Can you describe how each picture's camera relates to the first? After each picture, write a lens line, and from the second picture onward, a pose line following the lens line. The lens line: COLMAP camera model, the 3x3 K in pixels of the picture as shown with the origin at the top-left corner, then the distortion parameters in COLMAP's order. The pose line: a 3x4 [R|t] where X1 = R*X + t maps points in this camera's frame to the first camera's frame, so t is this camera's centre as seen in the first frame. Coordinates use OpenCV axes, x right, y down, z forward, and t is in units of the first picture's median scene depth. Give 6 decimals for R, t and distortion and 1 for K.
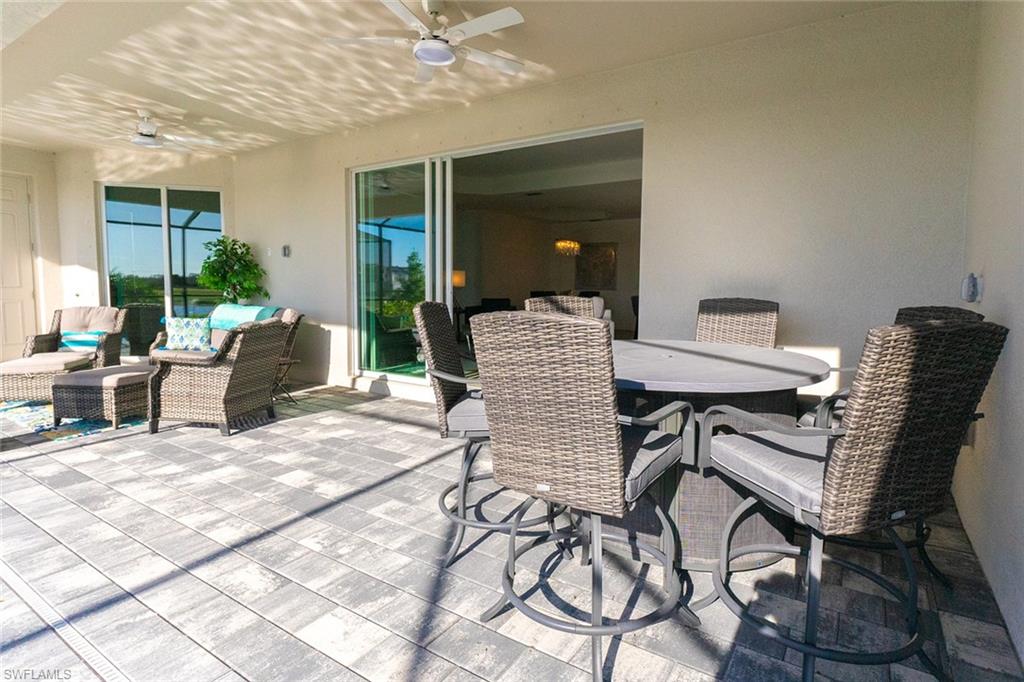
lens RADIAL K [[528.5, 0, 517.6], [0, 528.5, 339.7], [0, 0, 1]] dist [-0.002853, 0.000929]
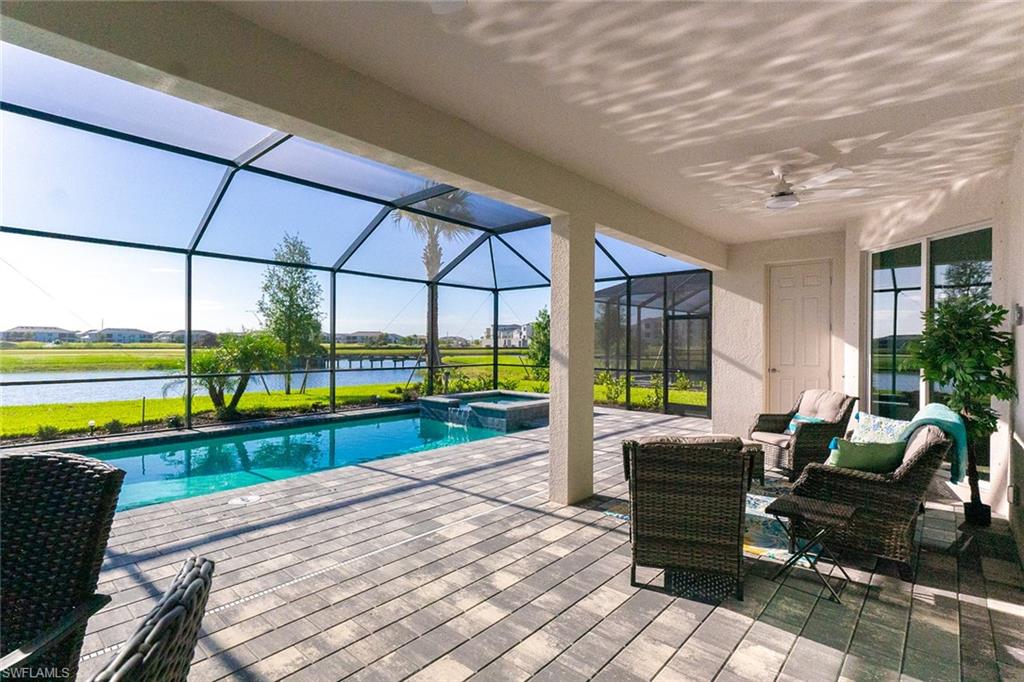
lens RADIAL K [[497.0, 0, 522.8], [0, 497.0, 341.0], [0, 0, 1]] dist [0.001067, -0.001247]
pose [[-0.112427, -0.015440, -0.993540, 0.101980], [-0.111298, 0.993783, -0.002850, -0.087380], [0.987407, 0.110258, -0.113447, 0.577744]]
